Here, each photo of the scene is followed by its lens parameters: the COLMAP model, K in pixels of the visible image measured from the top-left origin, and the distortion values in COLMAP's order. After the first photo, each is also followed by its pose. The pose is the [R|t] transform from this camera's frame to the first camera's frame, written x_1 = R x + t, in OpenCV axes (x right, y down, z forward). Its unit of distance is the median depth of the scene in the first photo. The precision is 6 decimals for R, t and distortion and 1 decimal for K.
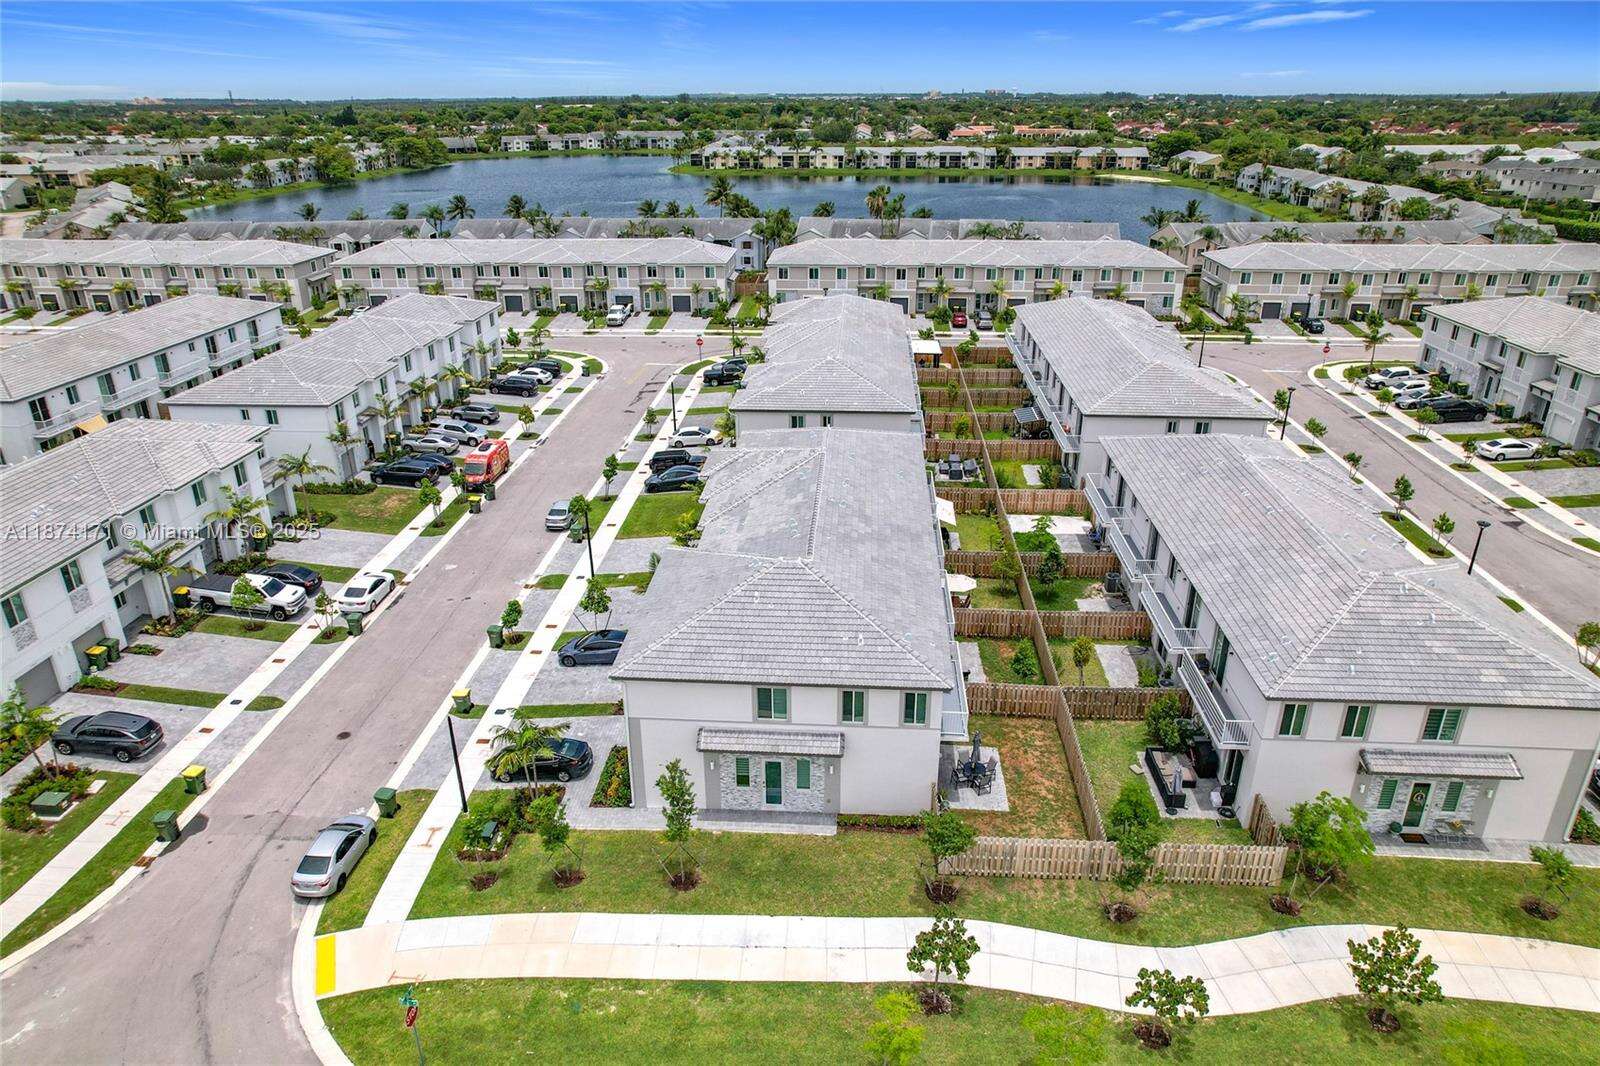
lens RADIAL K [[1039.3, 0, 792.5], [0, 1039.3, 524.5], [0, 0, 1]] dist [-0.060532, 0.055504]
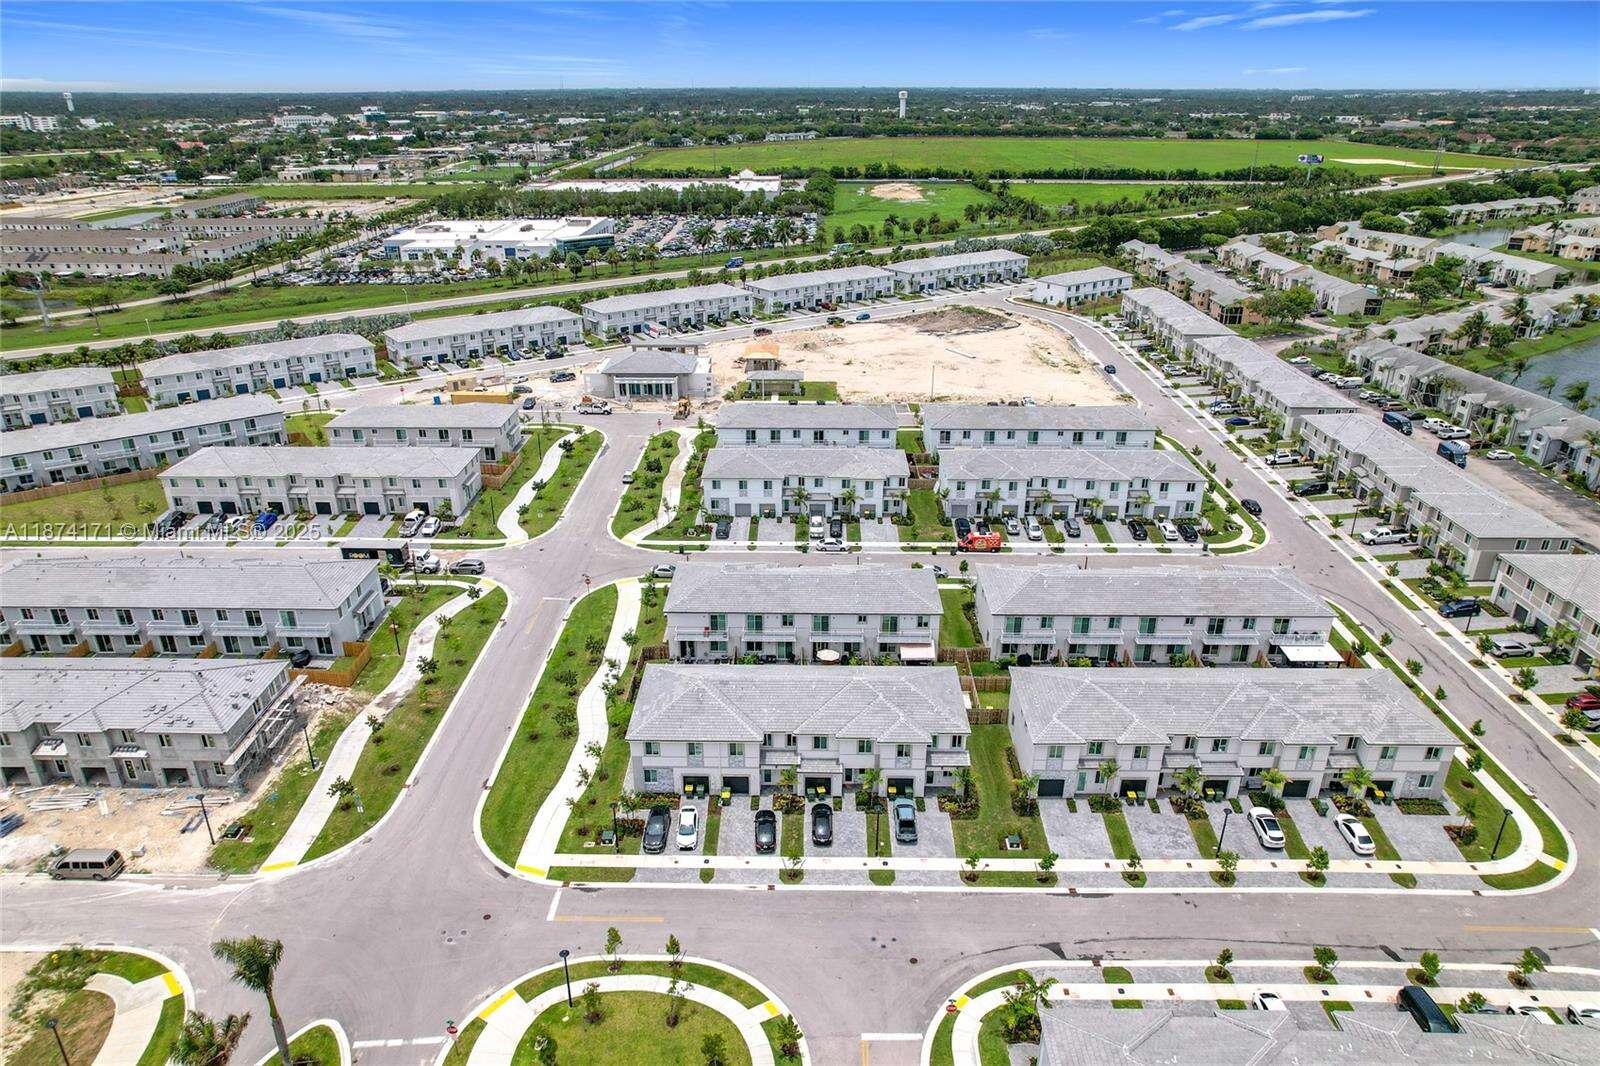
lens RADIAL K [[1039.3, 0, 792.5], [0, 1039.3, 524.5], [0, 0, 1]] dist [-0.060532, 0.055504]
pose [[0.051467, 0.394350, -0.917518, 1.896649], [-0.383062, 0.856258, 0.346533, -0.829099], [0.922288, 0.333631, 0.195130, 0.459625]]
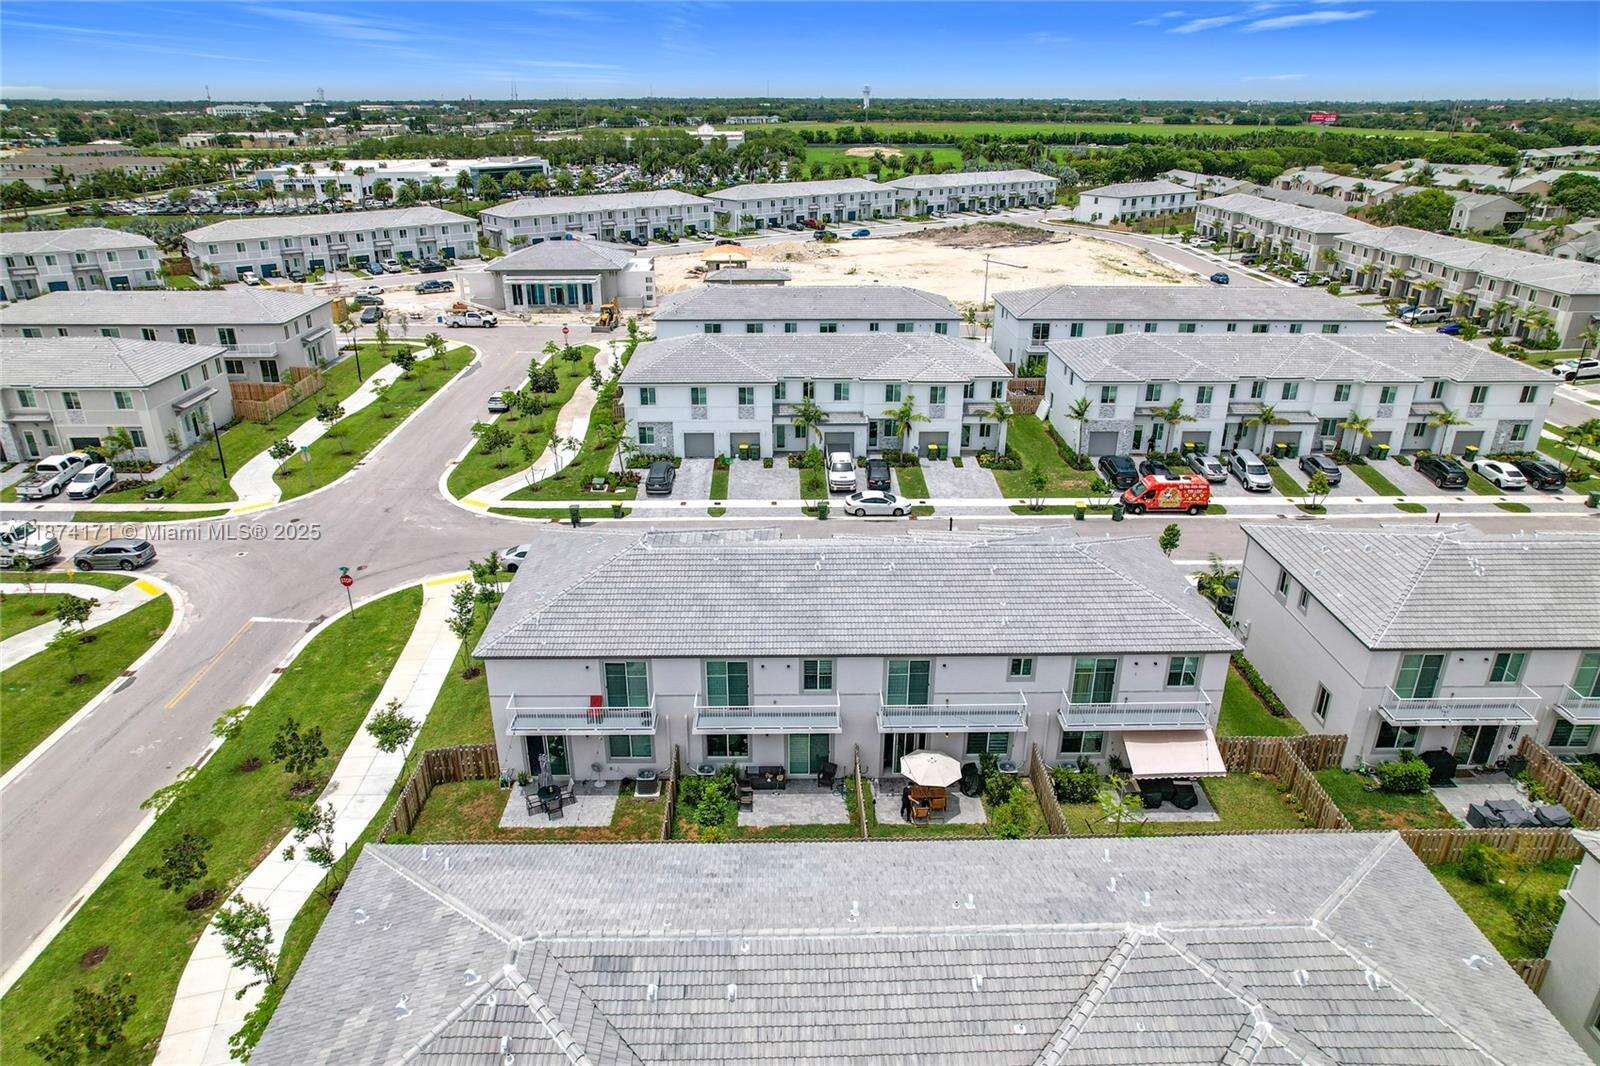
lens RADIAL K [[1039.3, 0, 792.5], [0, 1039.3, 524.5], [0, 0, 1]] dist [-0.060532, 0.055504]
pose [[0.087791, 0.386525, -0.918091, 0.751061], [-0.384437, 0.863395, 0.326737, -0.292490], [0.918967, 0.324263, 0.224393, 0.690684]]
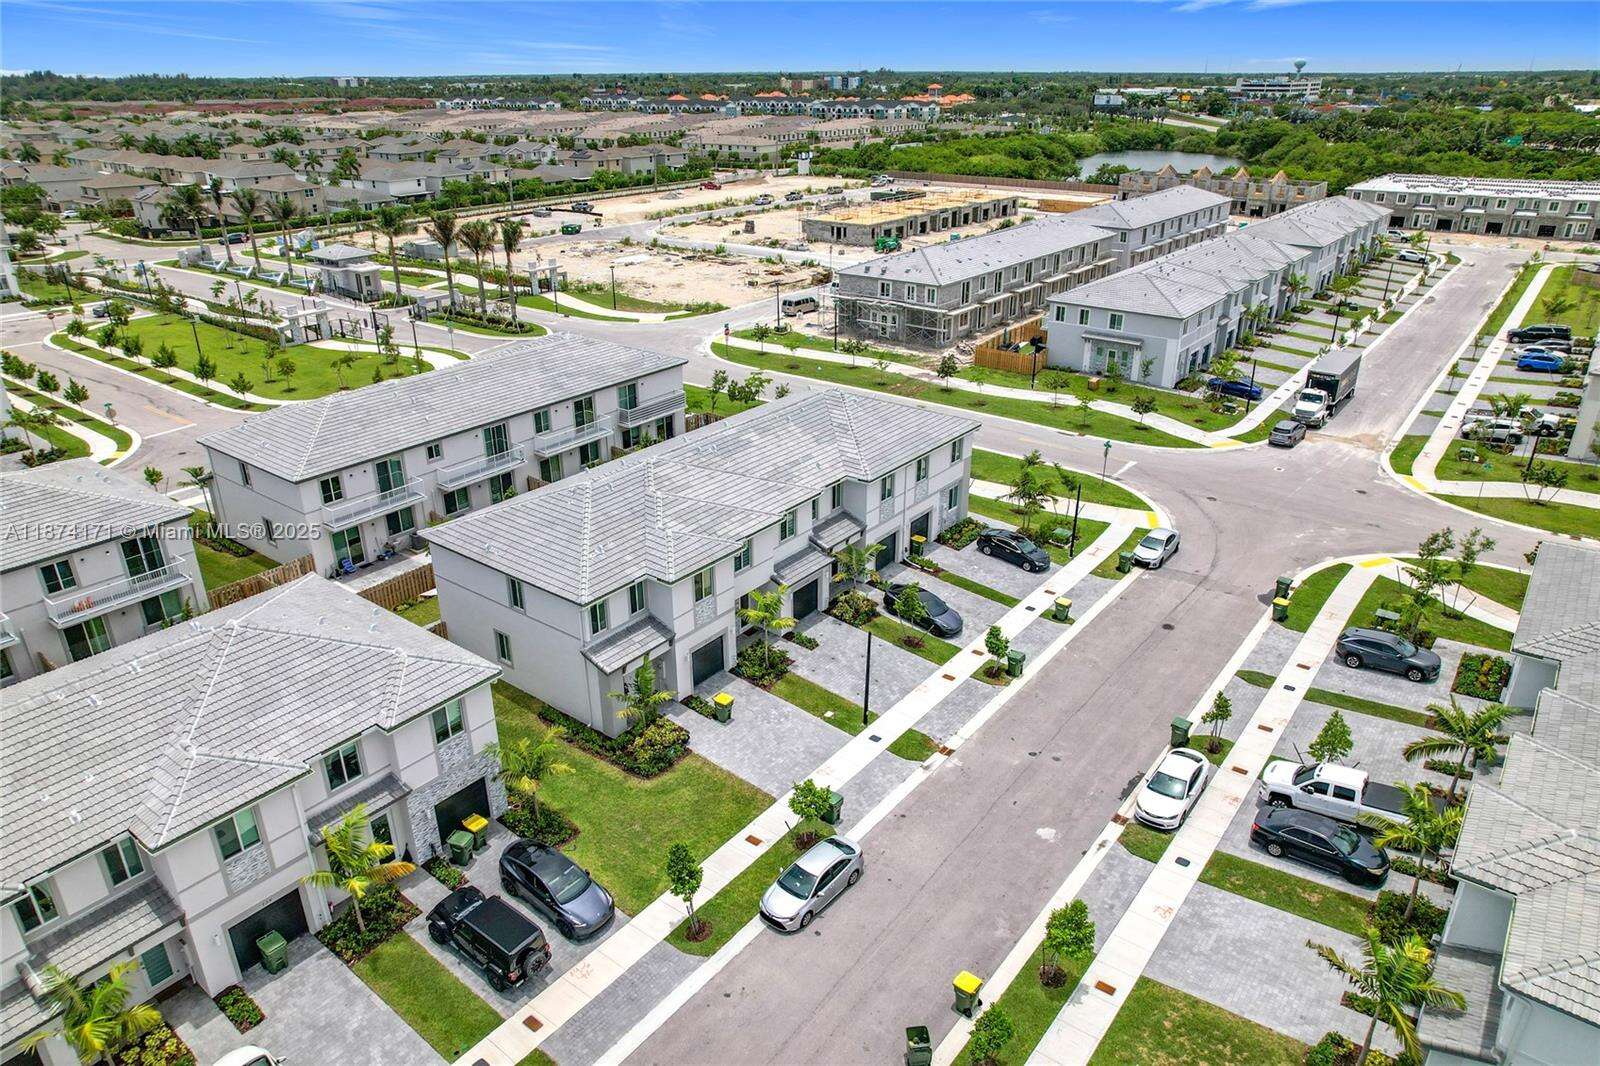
lens RADIAL K [[1051.3, 0, 795.8], [0, 1051.3, 556.8], [0, 0, 1]] dist [-0.083199, 0.081965]
pose [[-0.834425, -0.227233, 0.502096, -0.549919], [0.218468, 0.700027, 0.679878, -0.598610], [-0.505971, 0.676999, -0.534477, 1.487549]]
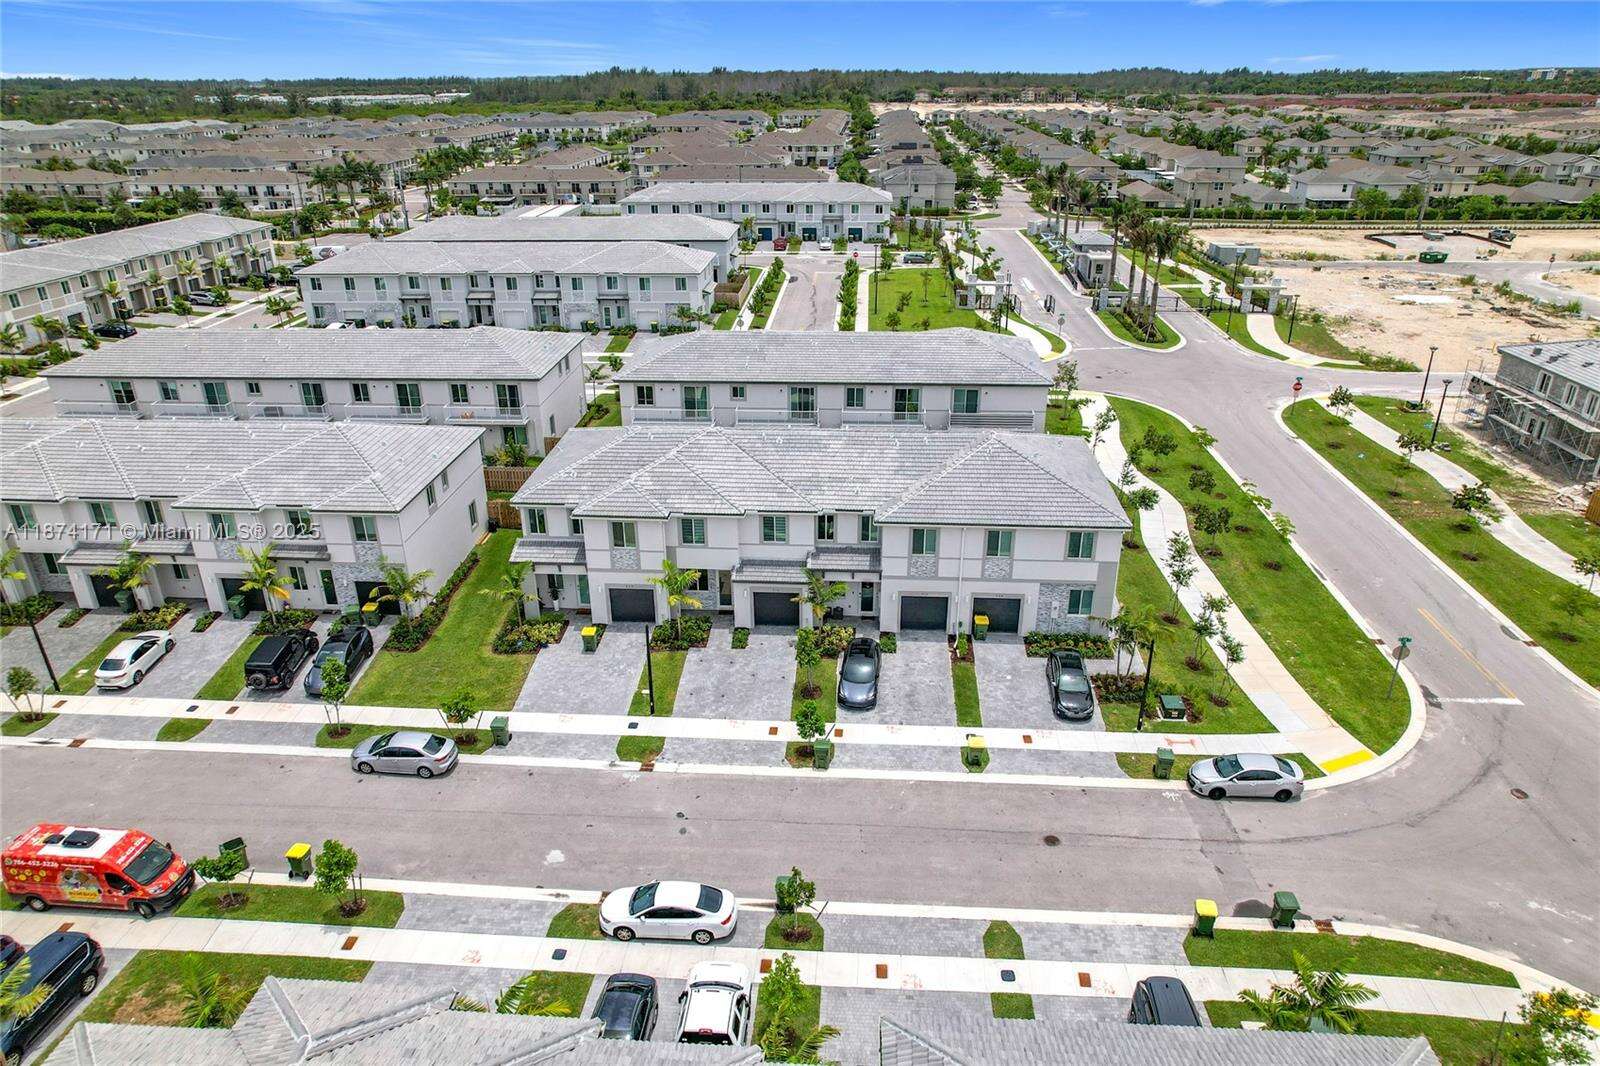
lens RADIAL K [[1051.3, 0, 795.8], [0, 1051.3, 556.8], [0, 0, 1]] dist [-0.083199, 0.081965]
pose [[0.002517, -0.419117, 0.907929, -0.923552], [0.392522, 0.835477, 0.384583, -0.321342], [-0.919739, 0.355414, 0.166616, 0.819058]]
